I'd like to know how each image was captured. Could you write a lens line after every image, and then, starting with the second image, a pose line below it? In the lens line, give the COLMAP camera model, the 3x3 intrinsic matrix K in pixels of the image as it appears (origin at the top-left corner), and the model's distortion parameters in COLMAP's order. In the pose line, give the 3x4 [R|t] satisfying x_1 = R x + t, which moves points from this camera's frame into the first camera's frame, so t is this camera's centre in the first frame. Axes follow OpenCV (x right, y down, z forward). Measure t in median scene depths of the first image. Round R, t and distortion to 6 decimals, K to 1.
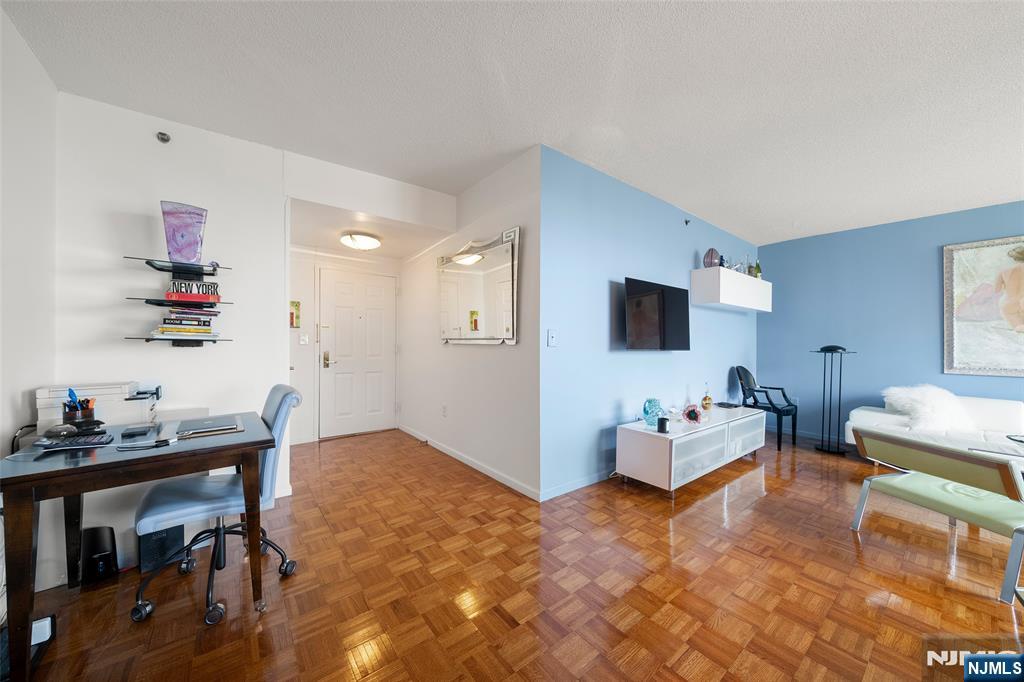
lens RADIAL K [[353.8, 0, 513.4], [0, 353.8, 339.9], [0, 0, 1]] dist [0.001281, -0.000320]
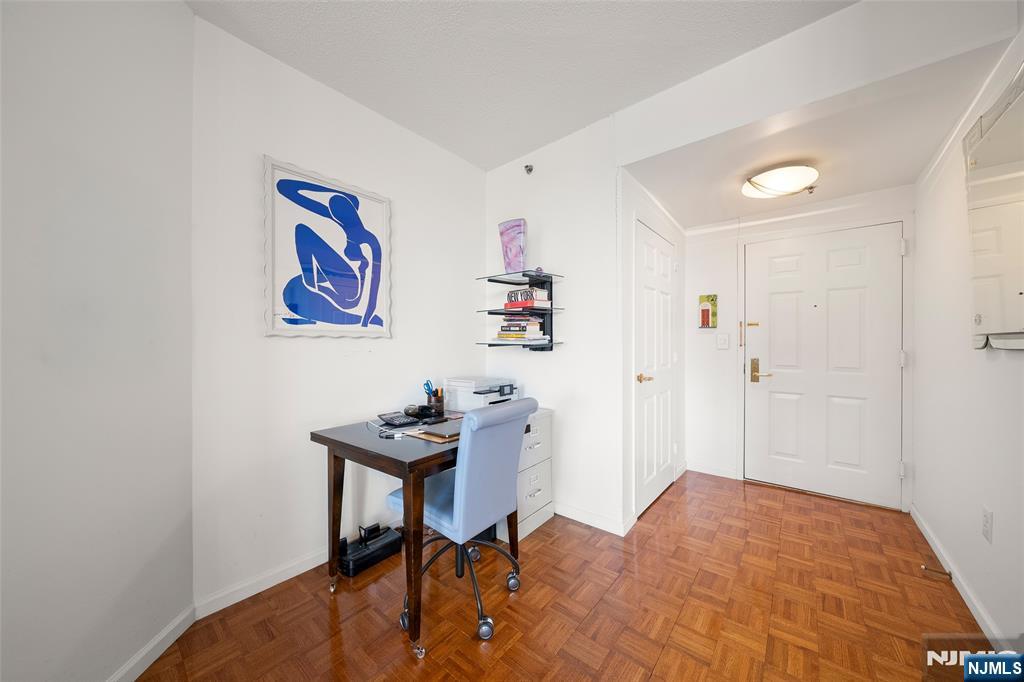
lens RADIAL K [[353.8, 0, 497.8], [0, 353.8, 347.3], [0, 0, 1]] dist [0.001281, -0.000320]
pose [[0.203485, 0.000293, -0.979078, 0.085519], [0.009333, 0.999954, 0.002239, 0.002979], [0.979034, -0.009593, 0.203472, 0.483467]]
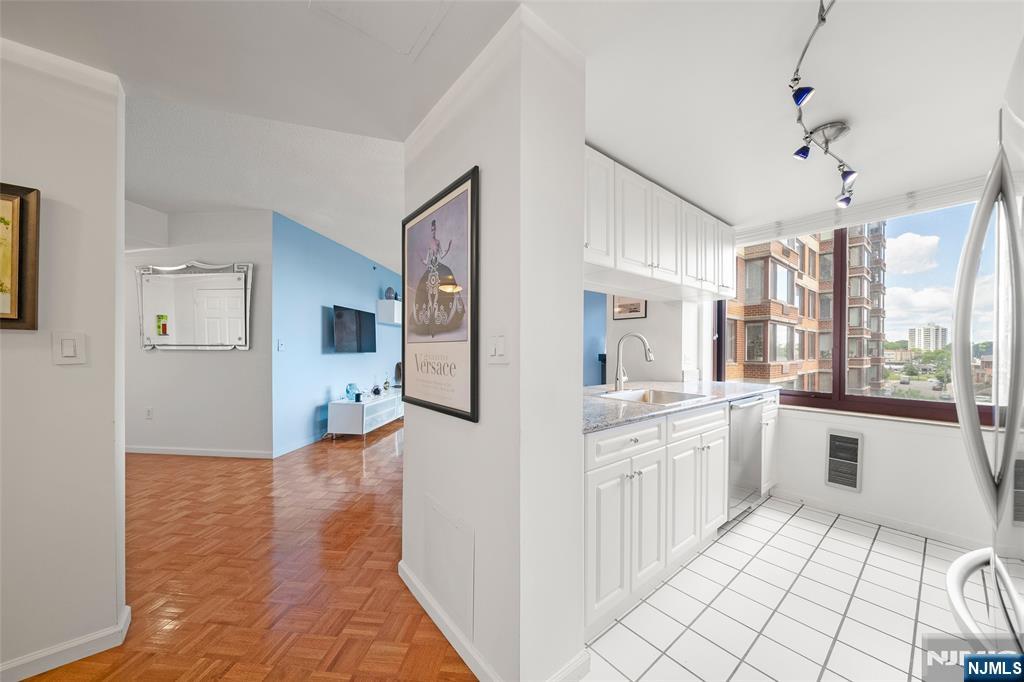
lens RADIAL K [[353.8, 0, 508.4], [0, 353.8, 347.9], [0, 0, 1]] dist [0.001281, -0.000320]
pose [[0.700670, -0.006346, 0.713457, -0.229918], [-0.002553, 0.999932, 0.011401, -0.010640], [-0.713481, -0.009810, 0.700606, -0.569317]]
